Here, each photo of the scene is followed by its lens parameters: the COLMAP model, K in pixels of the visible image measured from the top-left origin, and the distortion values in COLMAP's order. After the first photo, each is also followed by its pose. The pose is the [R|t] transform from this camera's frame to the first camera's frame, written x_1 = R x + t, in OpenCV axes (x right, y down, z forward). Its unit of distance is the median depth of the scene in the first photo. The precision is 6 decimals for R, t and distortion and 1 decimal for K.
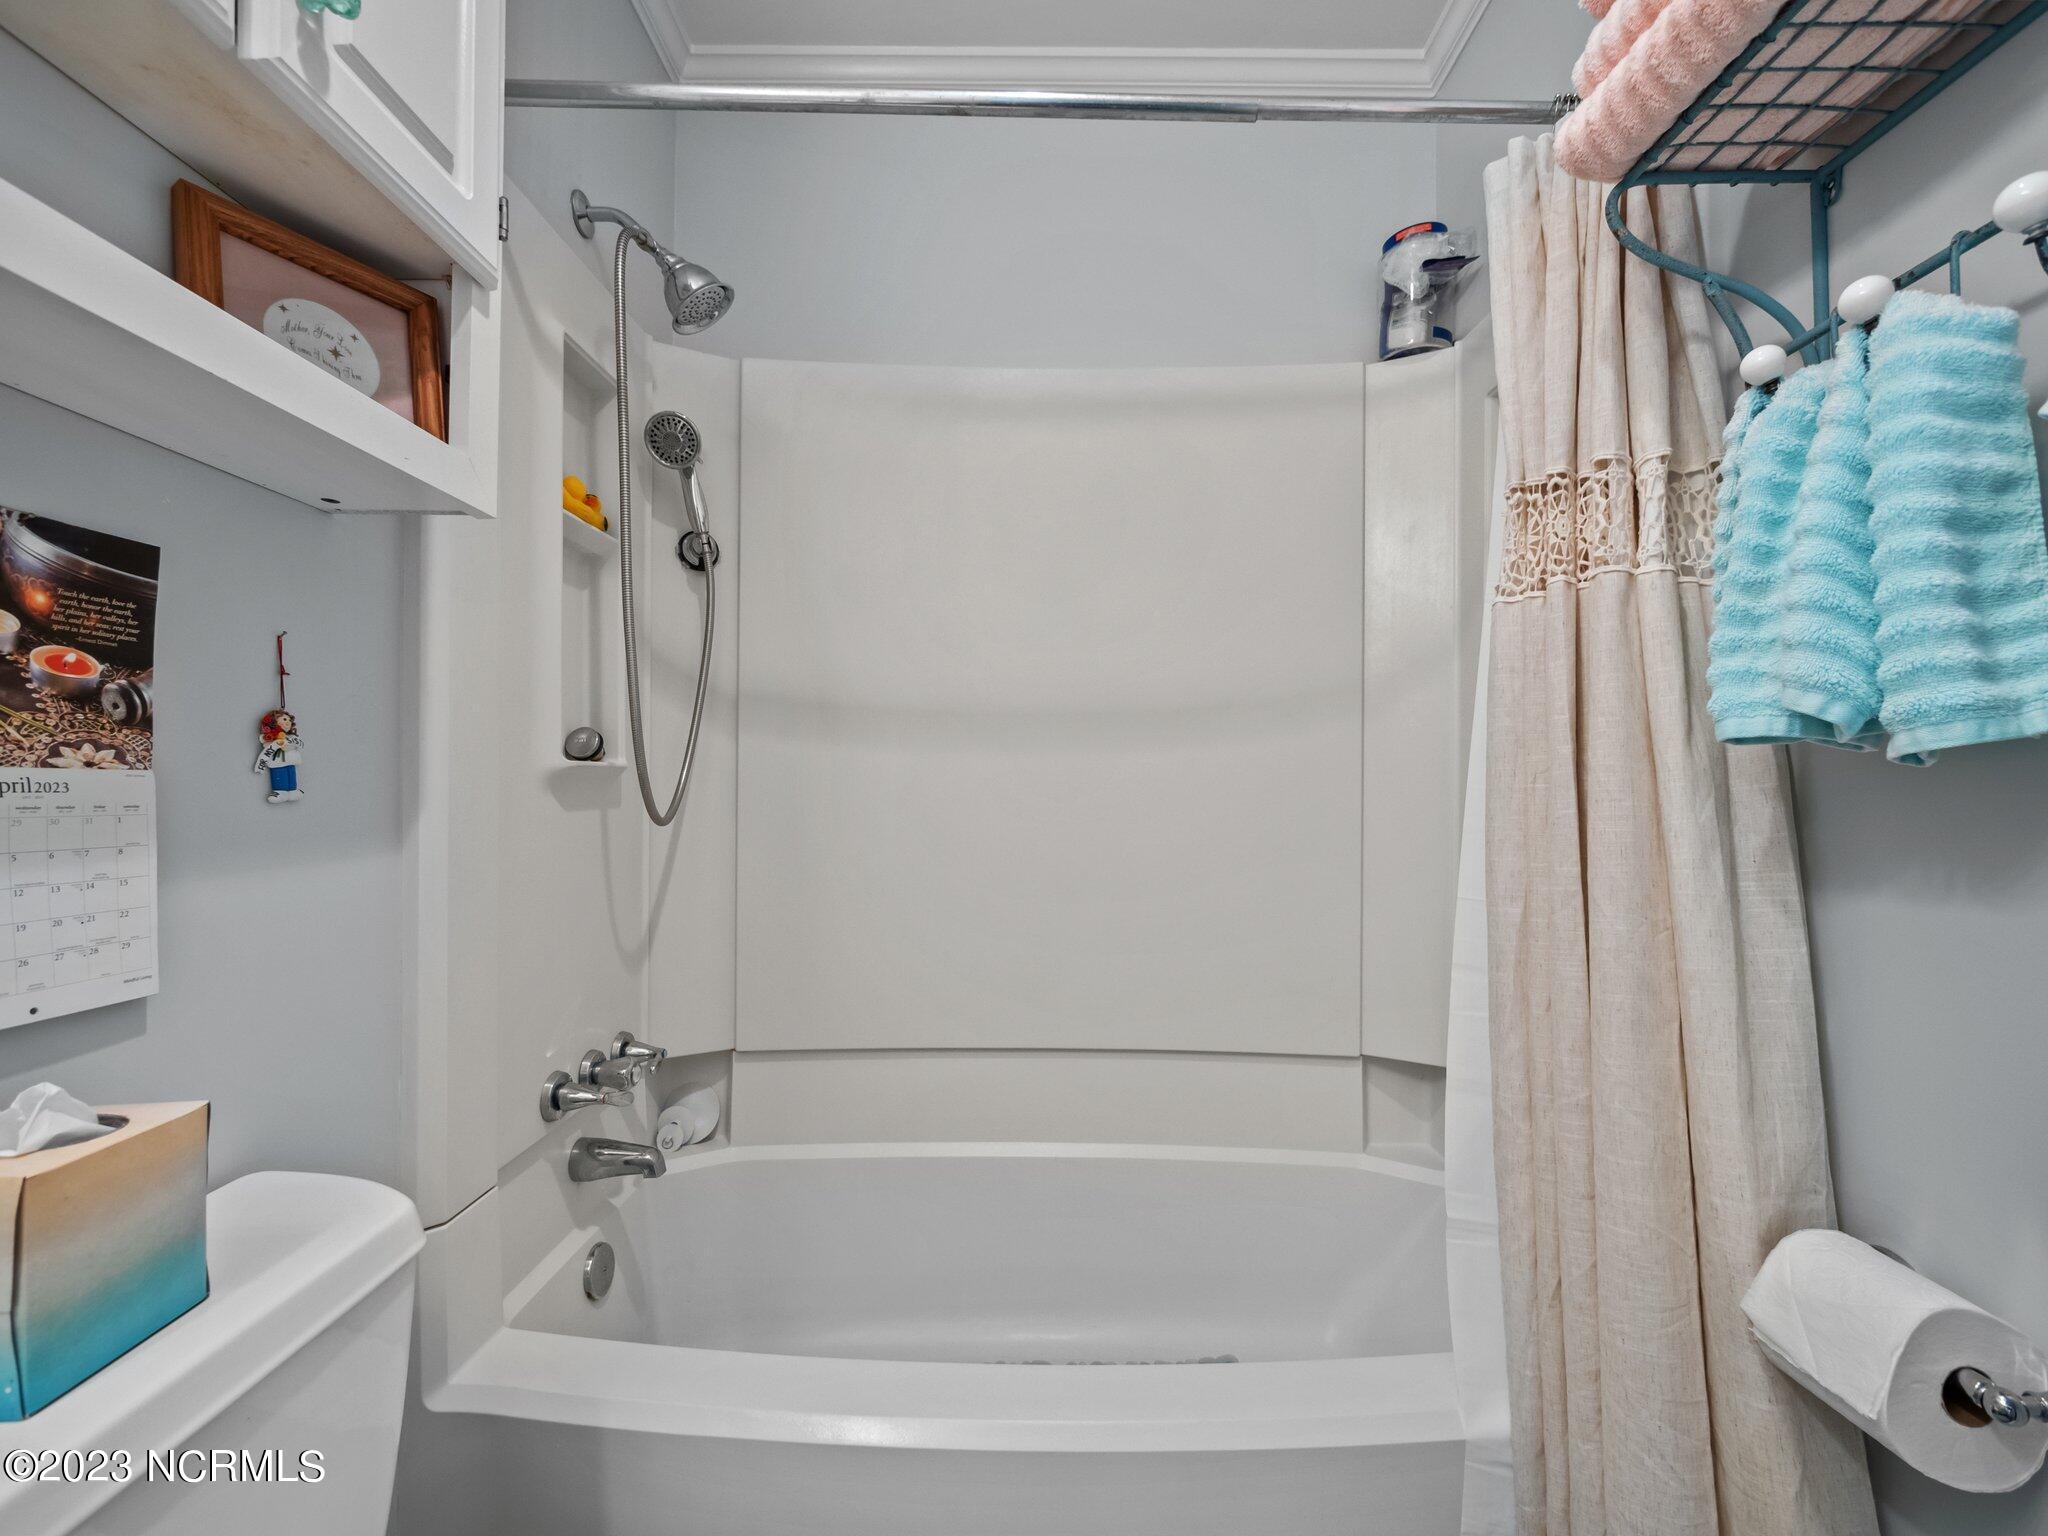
lens RADIAL K [[863.7, 0, 1020.3], [0, 863.7, 780.1], [0, 0, 1]] dist [-0.005133, 0.002397]
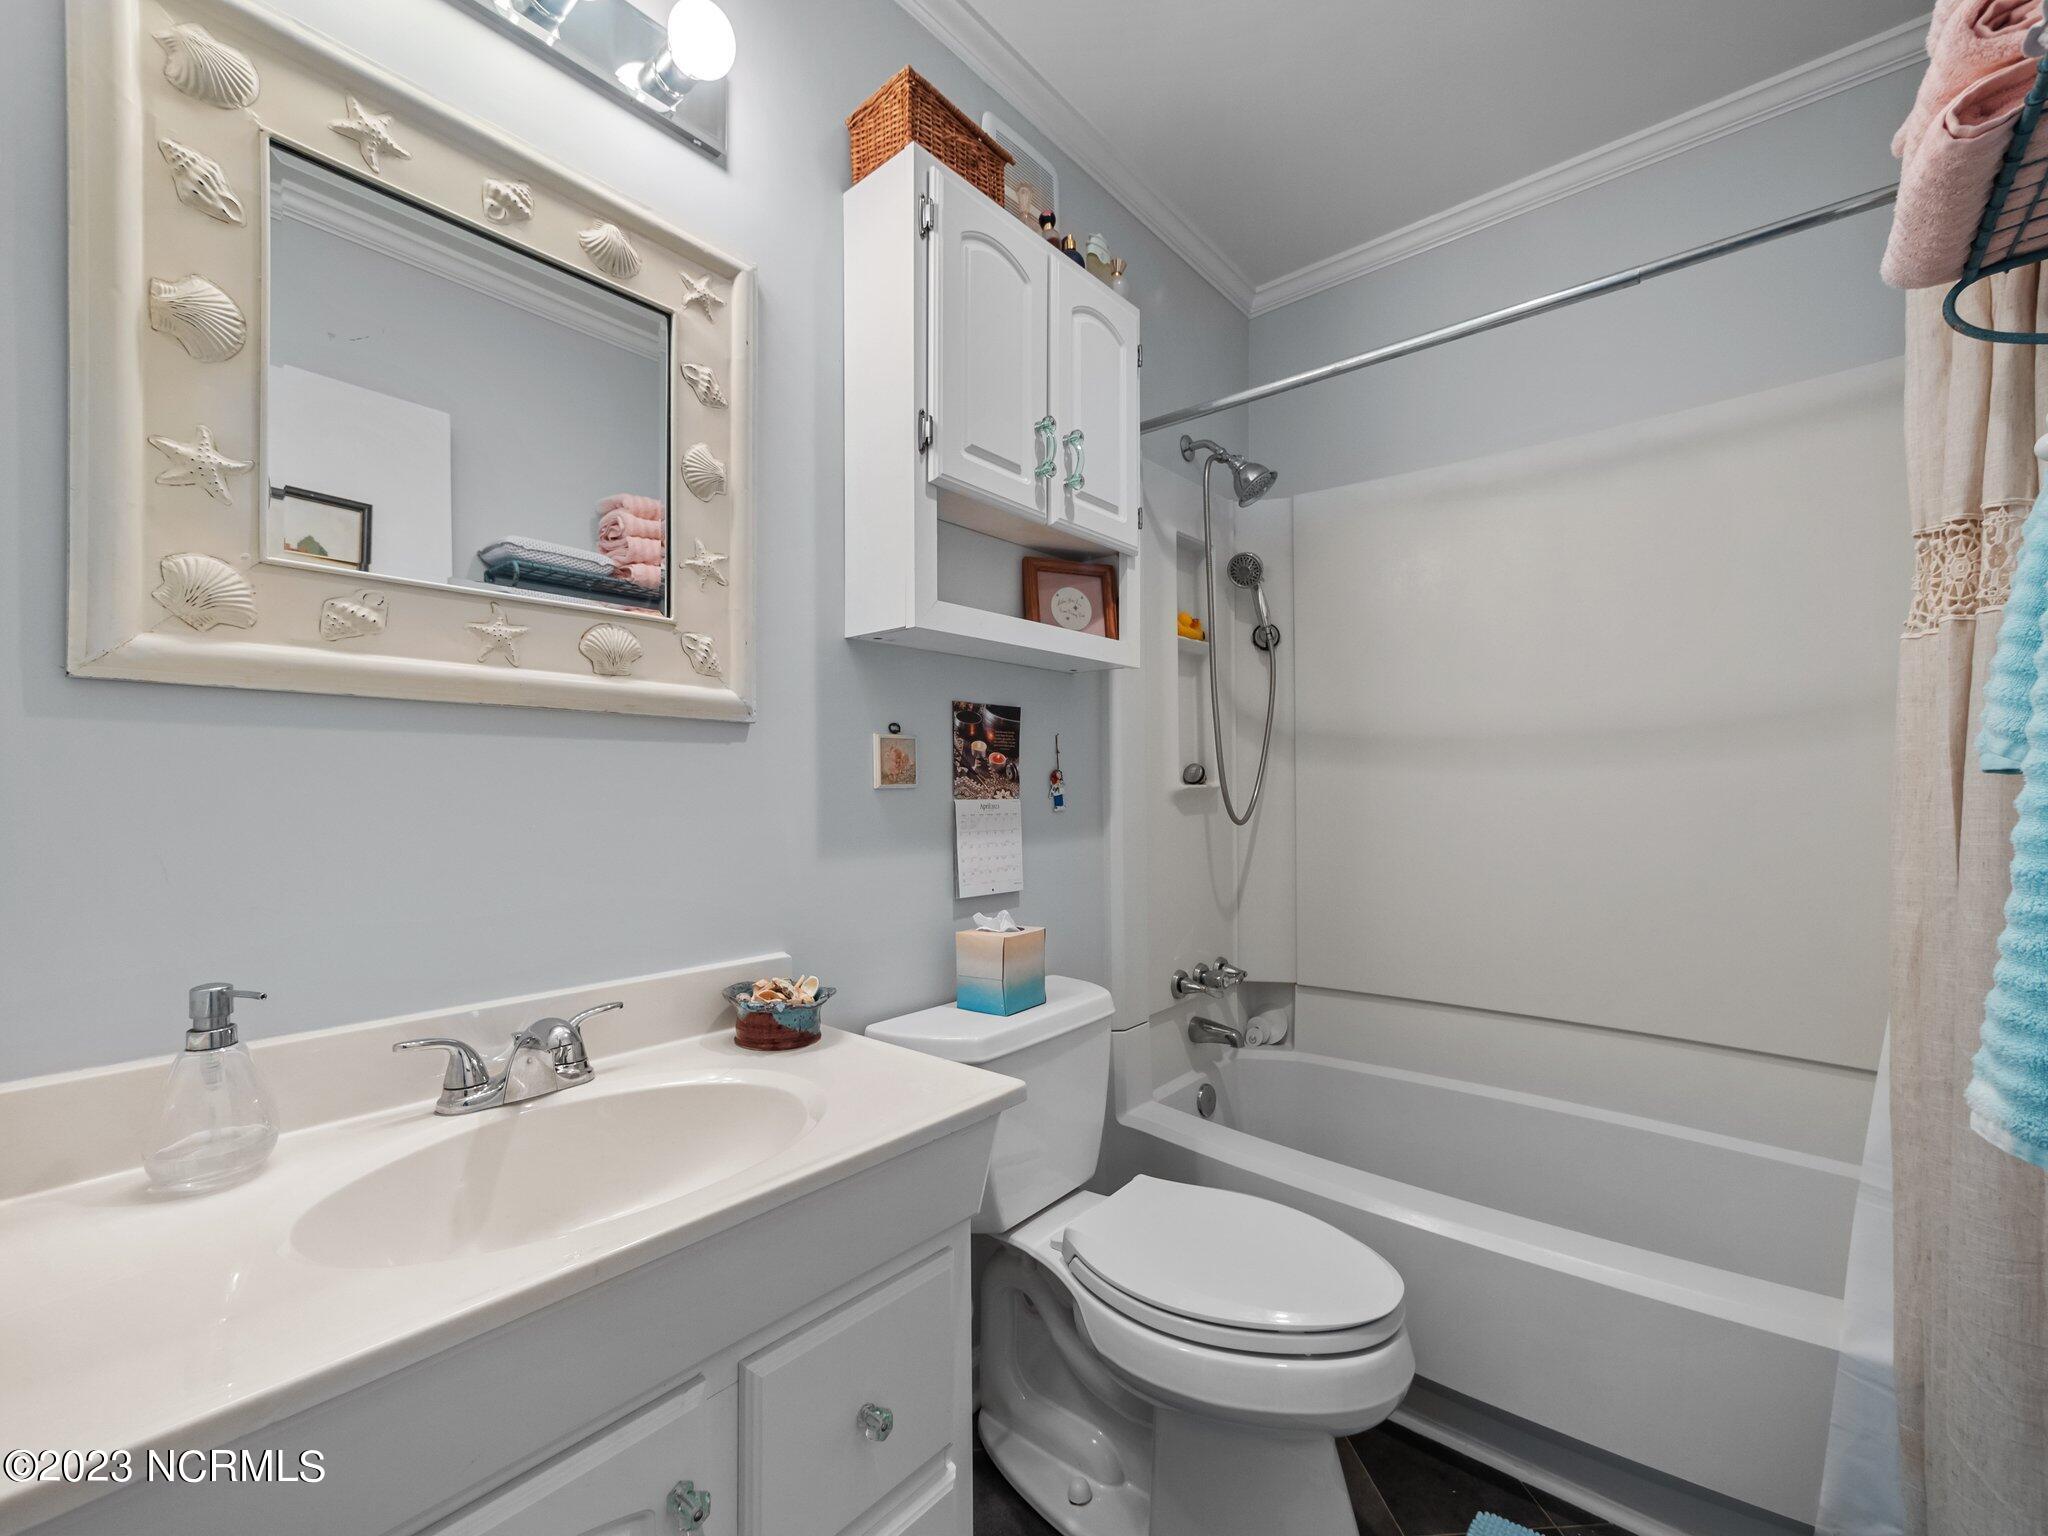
lens RADIAL K [[863.7, 0, 1029.0], [0, 863.7, 782.3], [0, 0, 1]] dist [-0.005133, 0.002397]
pose [[0.762163, -0.013914, -0.647236, 0.414438], [0.015430, 0.999875, -0.003325, -0.034189], [0.647202, -0.007452, 0.762282, -0.588801]]
